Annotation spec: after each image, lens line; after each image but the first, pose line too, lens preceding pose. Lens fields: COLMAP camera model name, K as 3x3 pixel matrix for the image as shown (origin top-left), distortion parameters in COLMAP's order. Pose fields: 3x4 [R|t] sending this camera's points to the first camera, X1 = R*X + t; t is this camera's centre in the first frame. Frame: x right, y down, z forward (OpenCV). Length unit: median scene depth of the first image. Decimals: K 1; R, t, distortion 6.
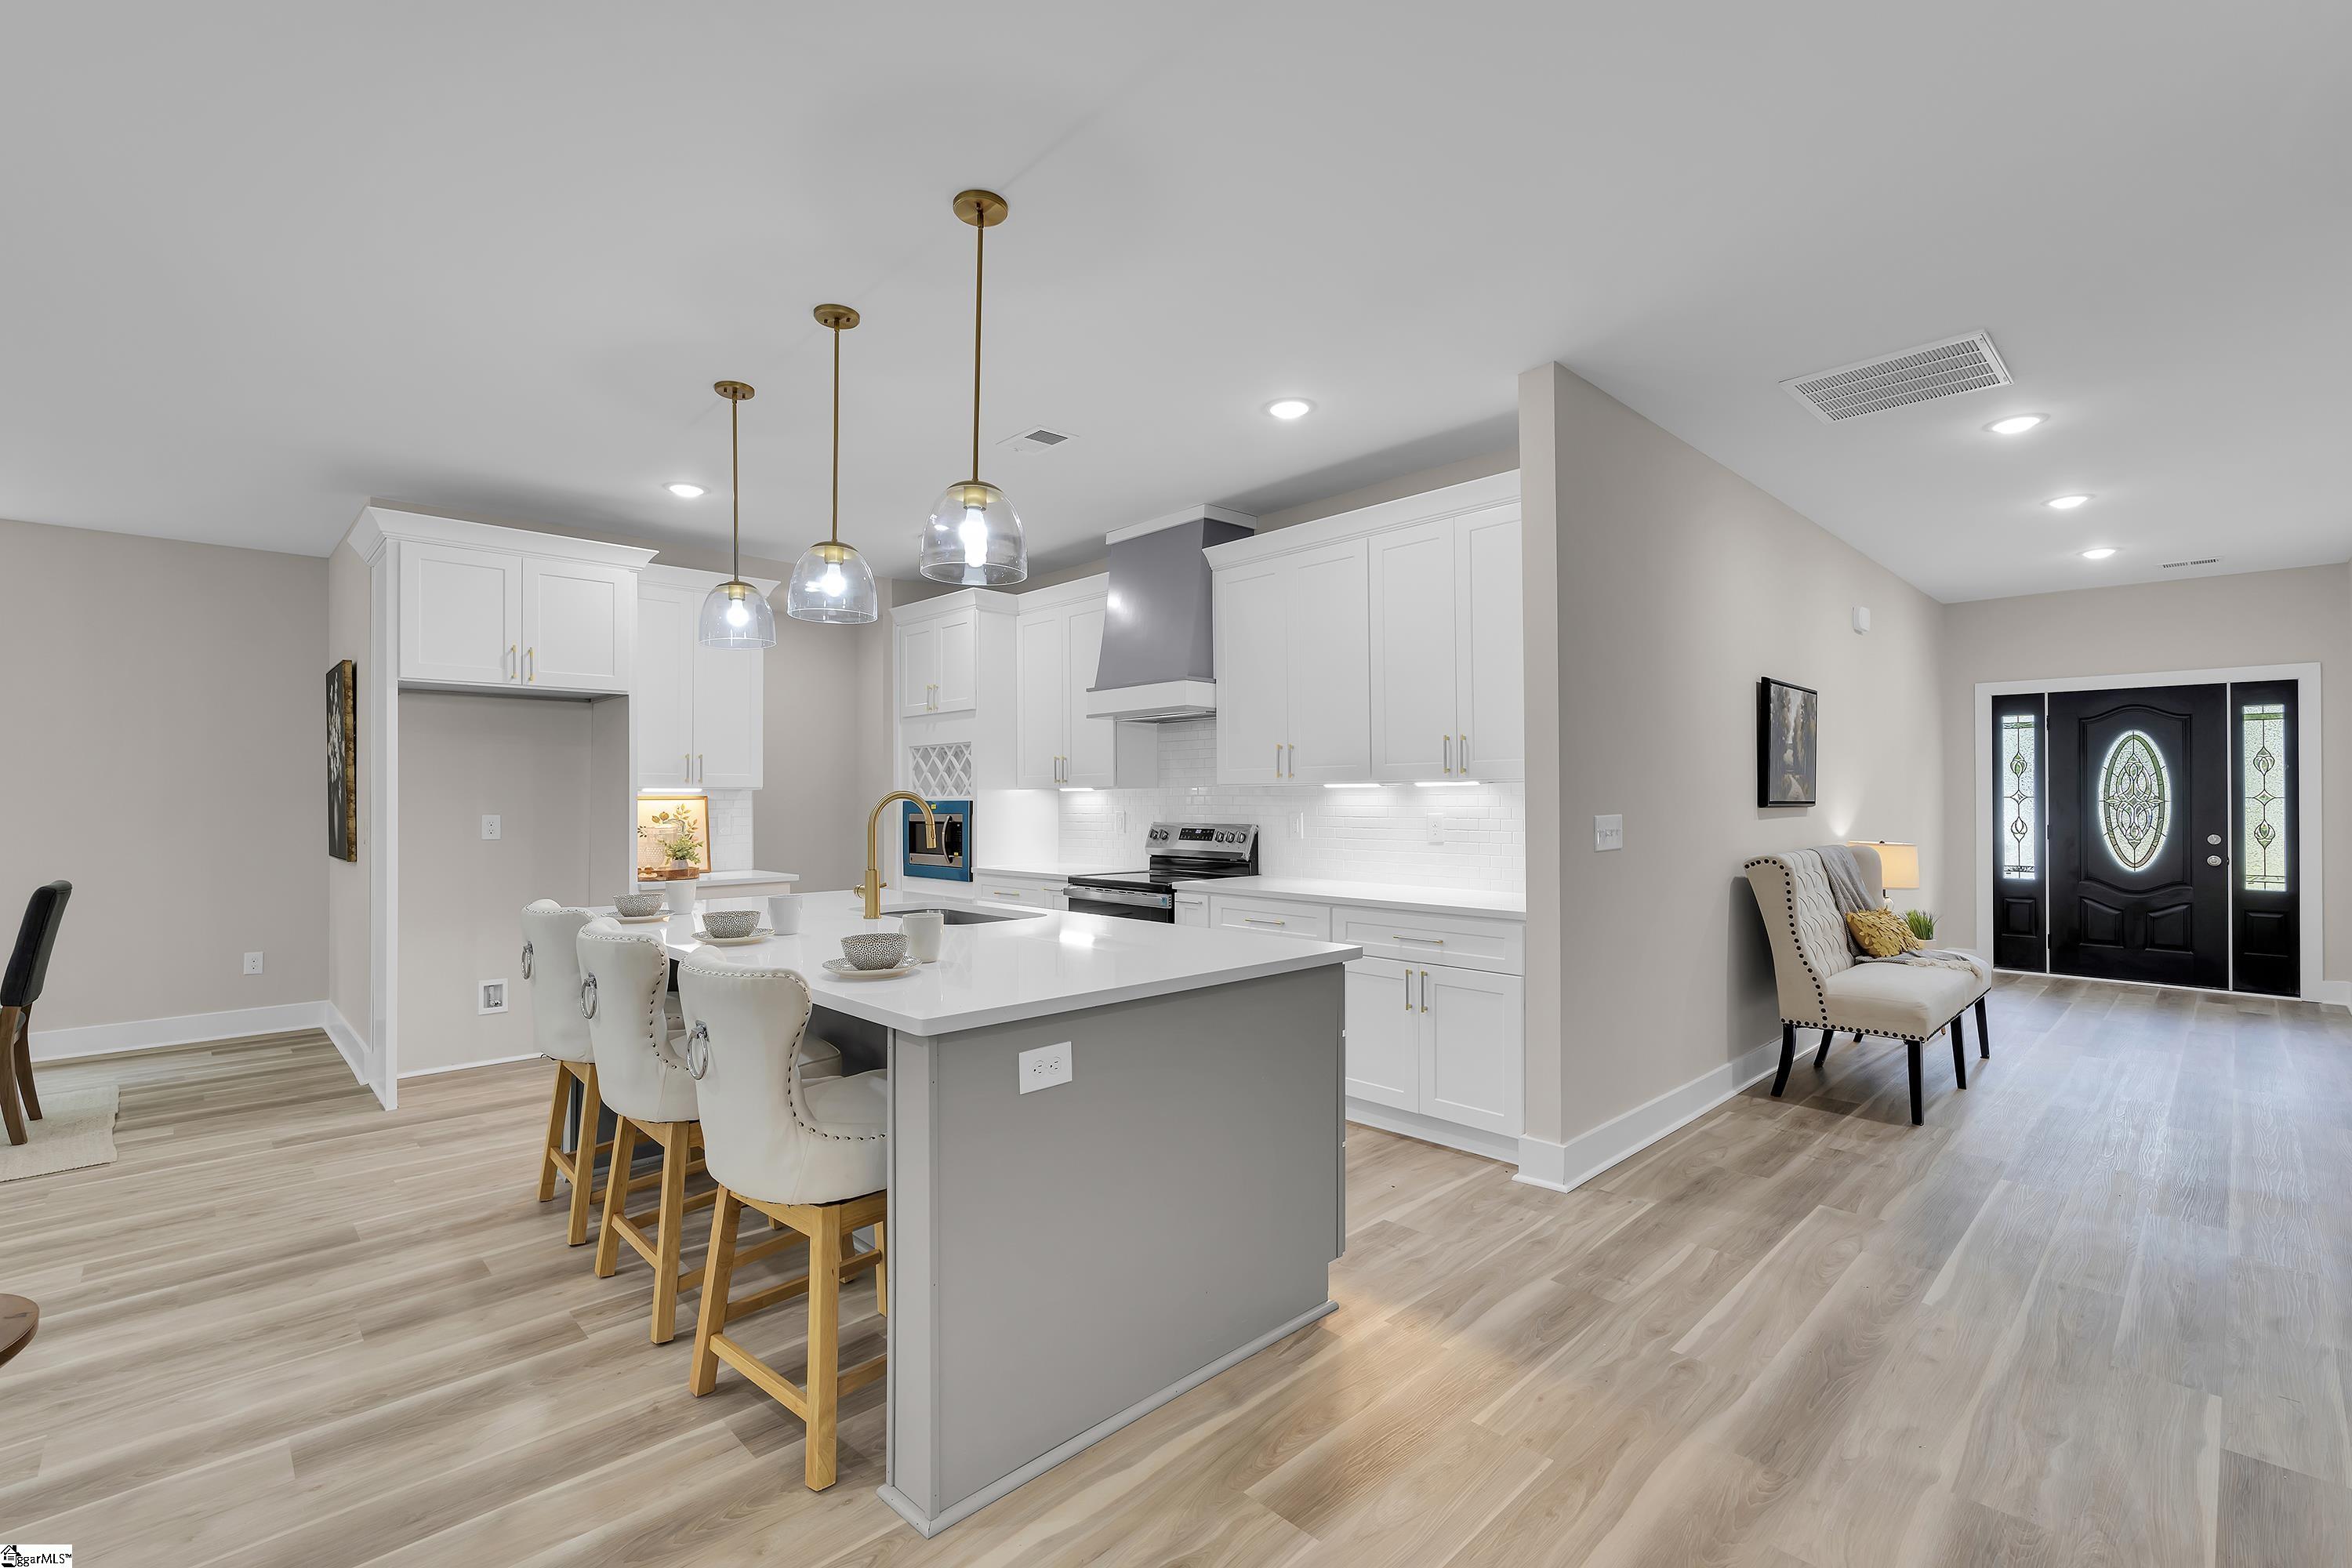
lens RADIAL K [[1044.9, 0, 1176.6], [0, 1044.9, 787.9], [0, 0, 1]] dist [-0.007552, 0.002165]
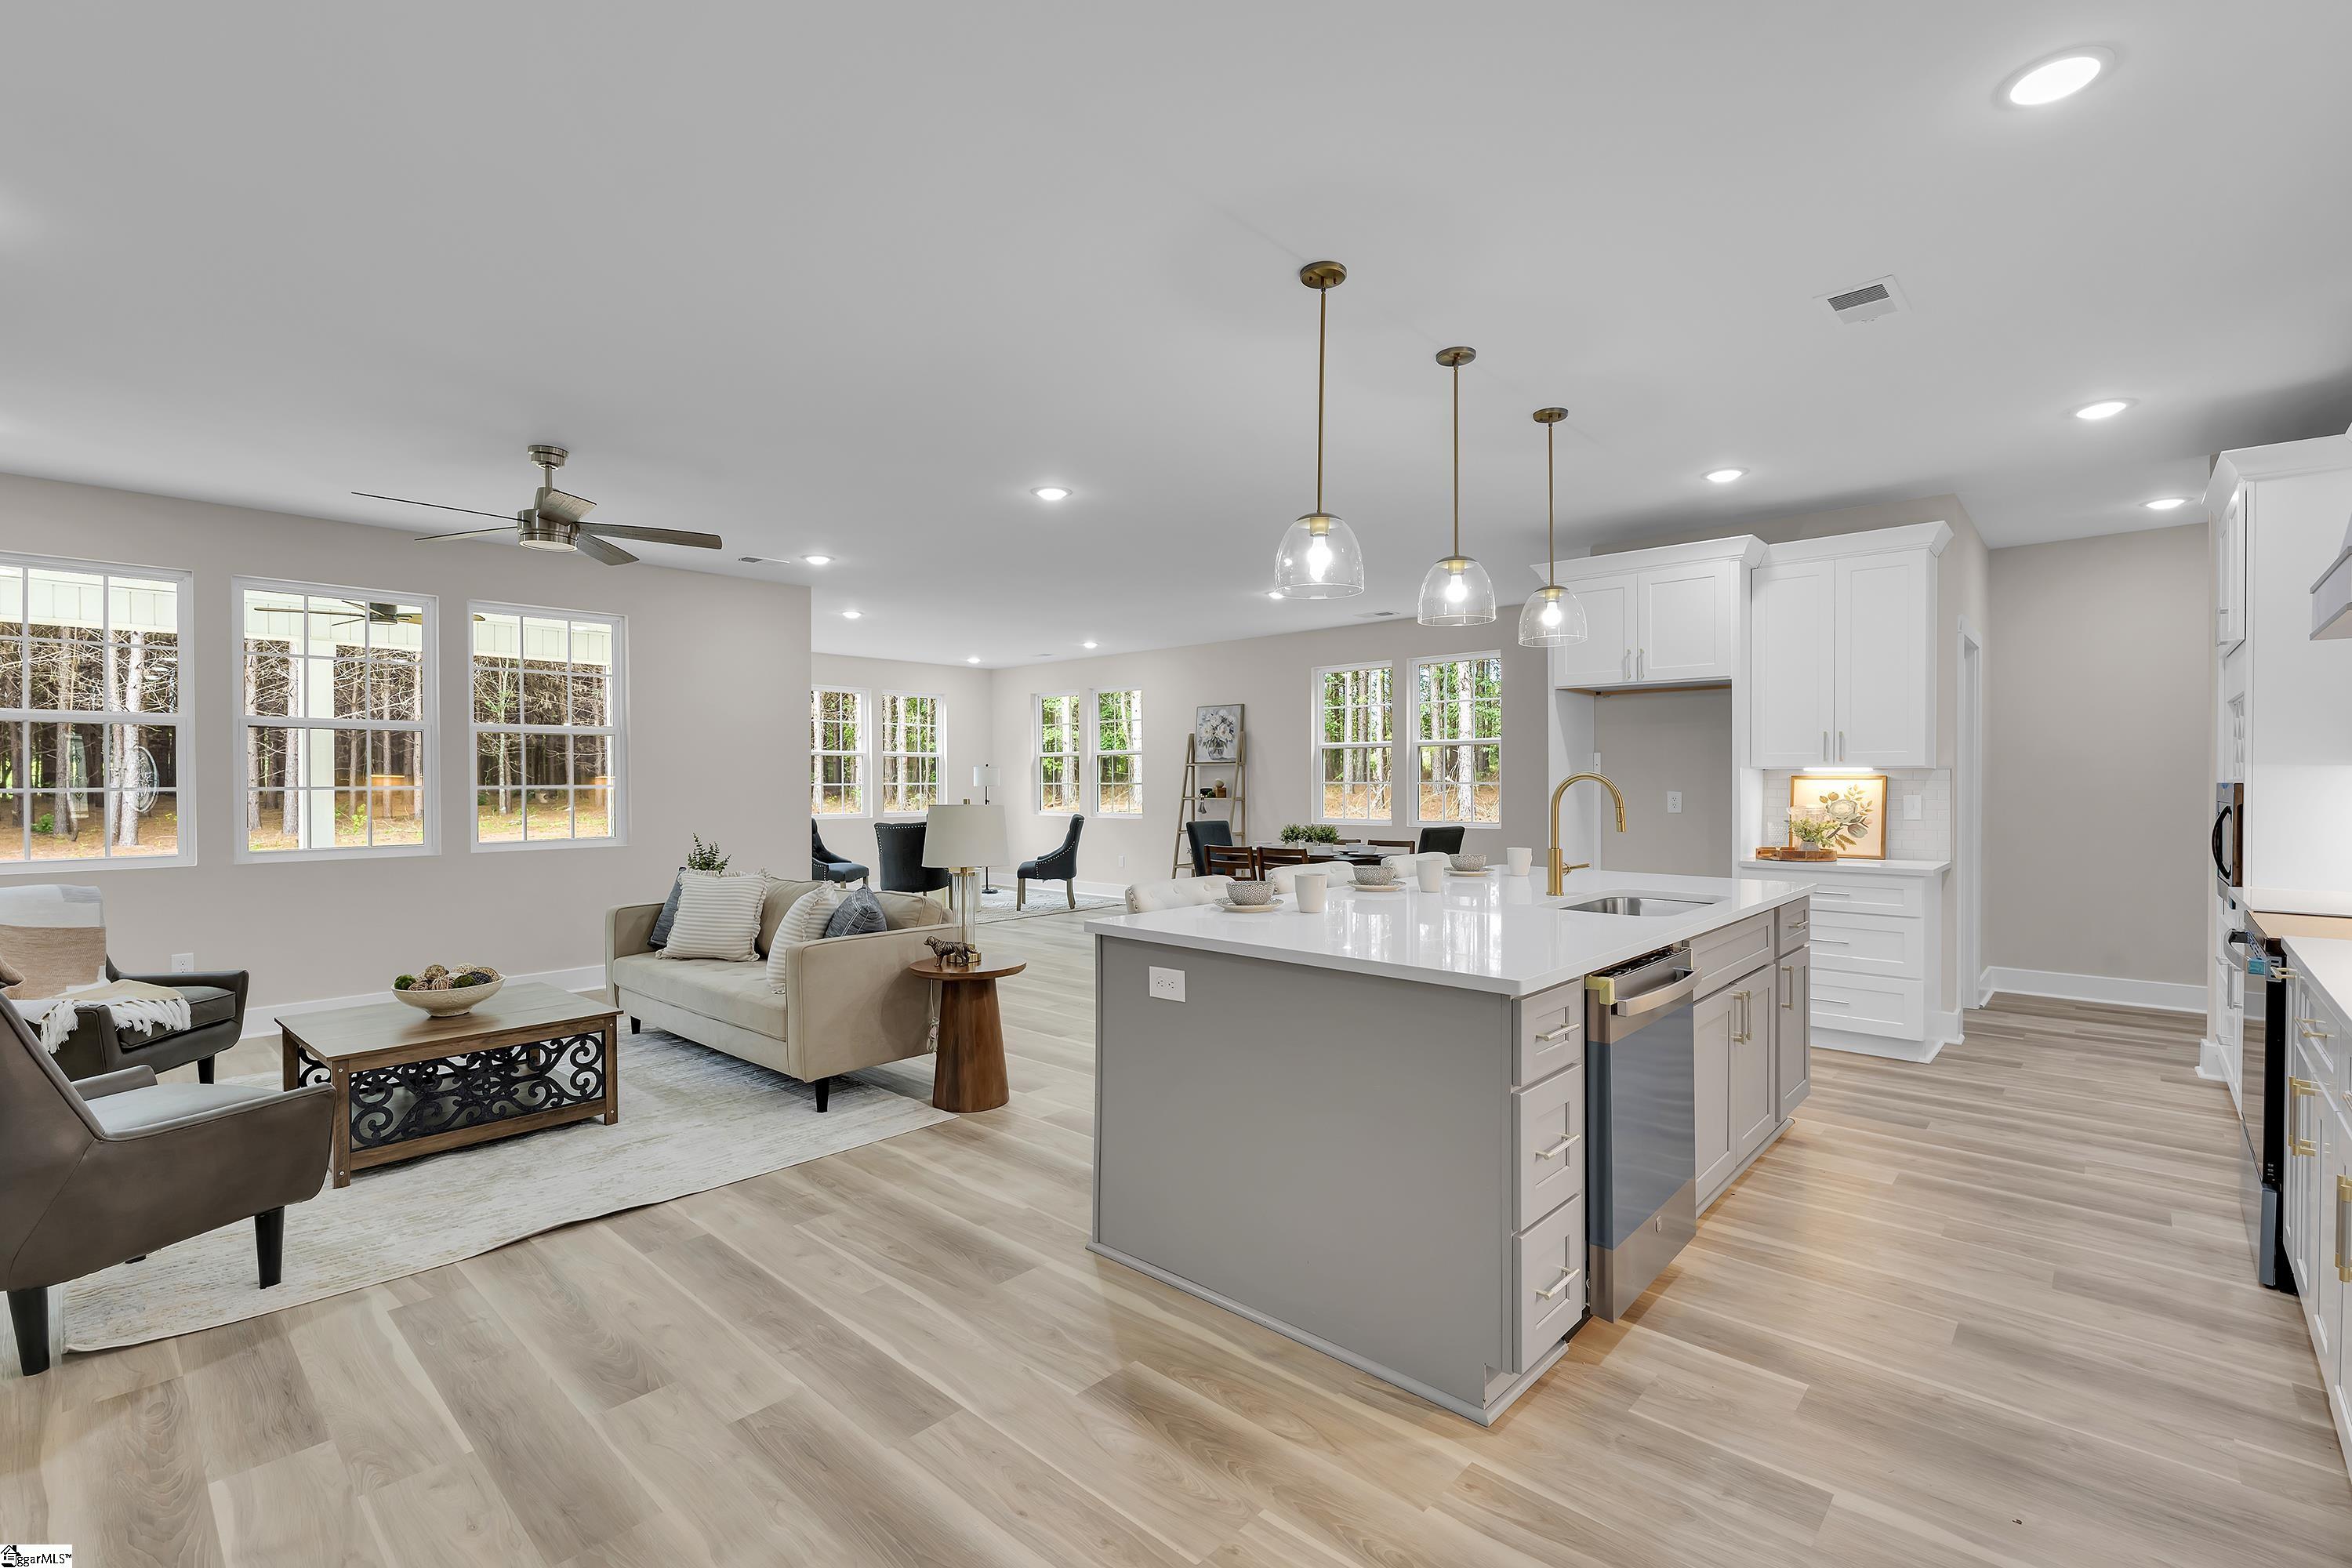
lens RADIAL K [[1044.9, 0, 1177.3], [0, 1044.9, 779.9], [0, 0, 1]] dist [-0.007552, 0.002165]
pose [[0.065110, 0.008639, -0.997841, 0.799442], [0.006459, 0.999938, 0.009079, -0.002504], [0.997857, -0.007036, 0.065051, 0.617589]]
